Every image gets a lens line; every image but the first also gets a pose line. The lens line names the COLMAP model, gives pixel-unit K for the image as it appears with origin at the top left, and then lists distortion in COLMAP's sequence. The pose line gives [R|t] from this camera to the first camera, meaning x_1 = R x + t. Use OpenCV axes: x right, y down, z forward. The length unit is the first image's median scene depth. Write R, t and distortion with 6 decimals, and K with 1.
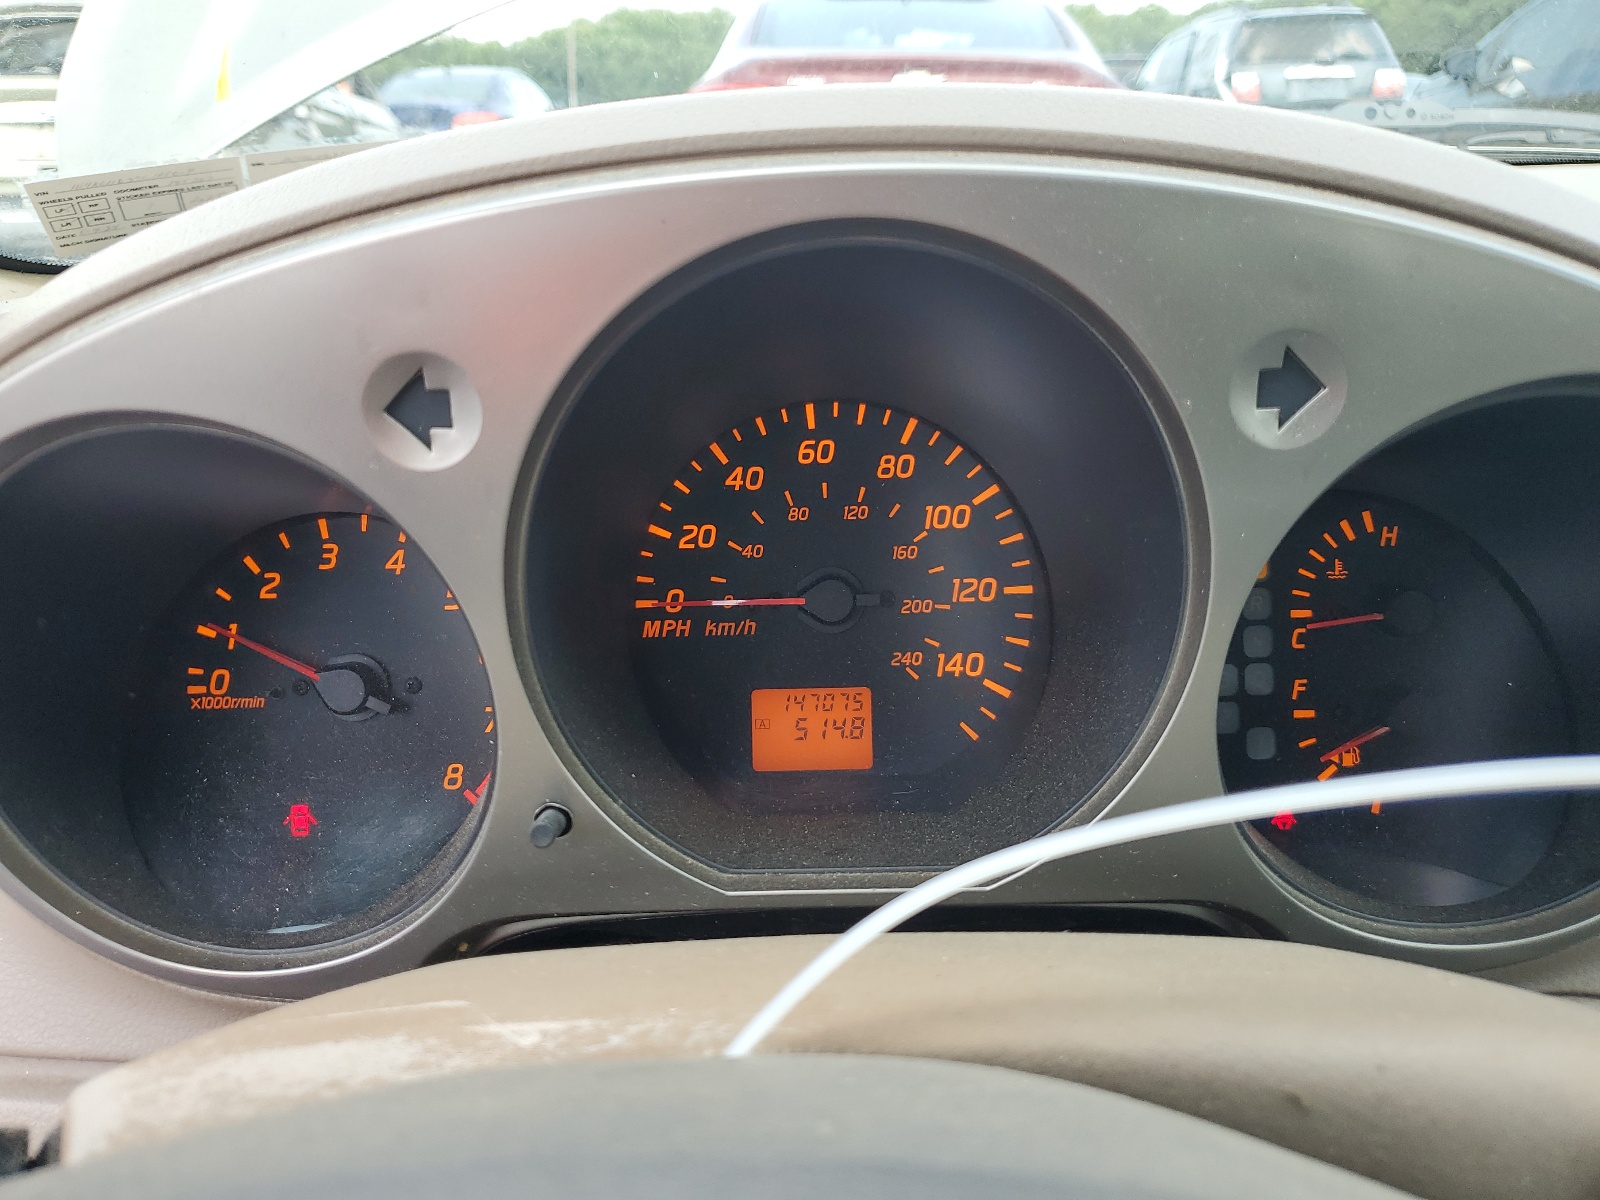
lens RADIAL K [[1217.4, 0, 800.0], [0, 1217.4, 600.4], [0, 0, 1]] dist [0.005076, 0.001119]
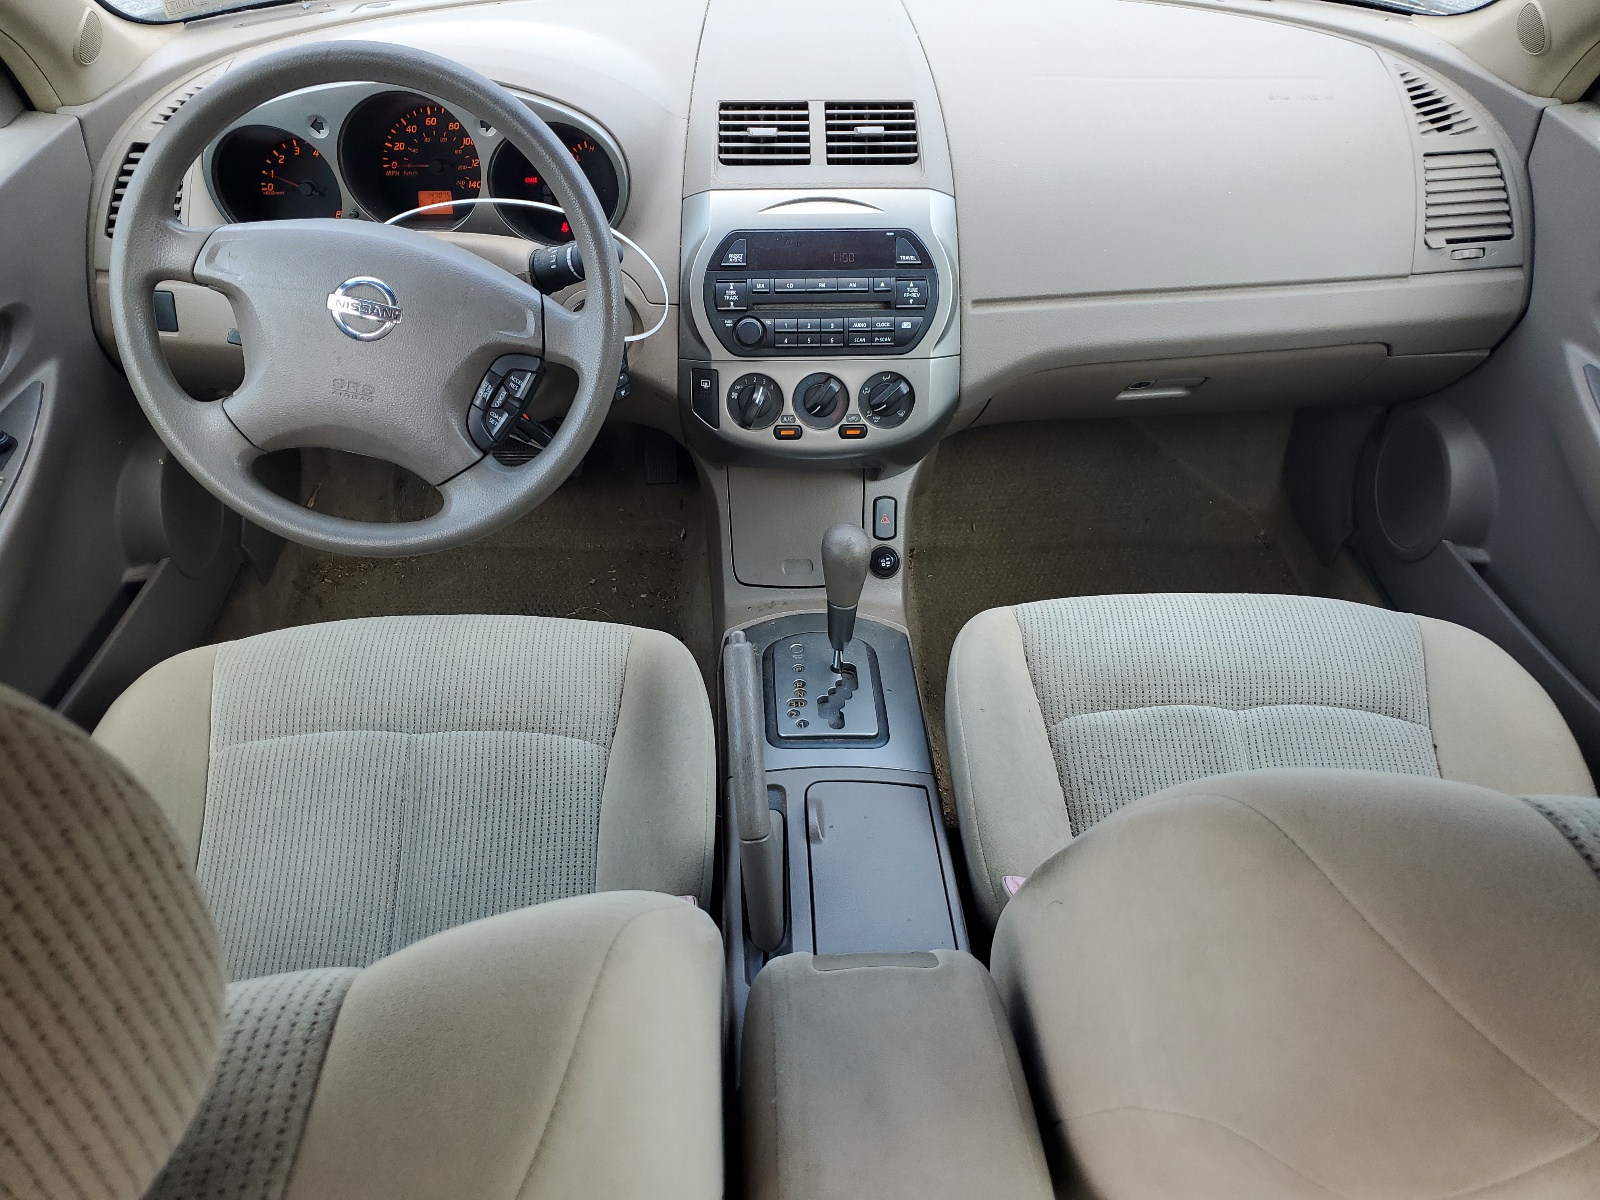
lens RADIAL K [[1217.4, 0, 799.9], [0, 1217.4, 599.1], [0, 0, 1]] dist [0.005076, 0.001119]
pose [[0.999189, -0.001624, 0.040243, 0.960229], [-0.011990, 0.941895, 0.335694, -0.015332], [-0.038450, -0.335905, 0.941111, -2.918148]]
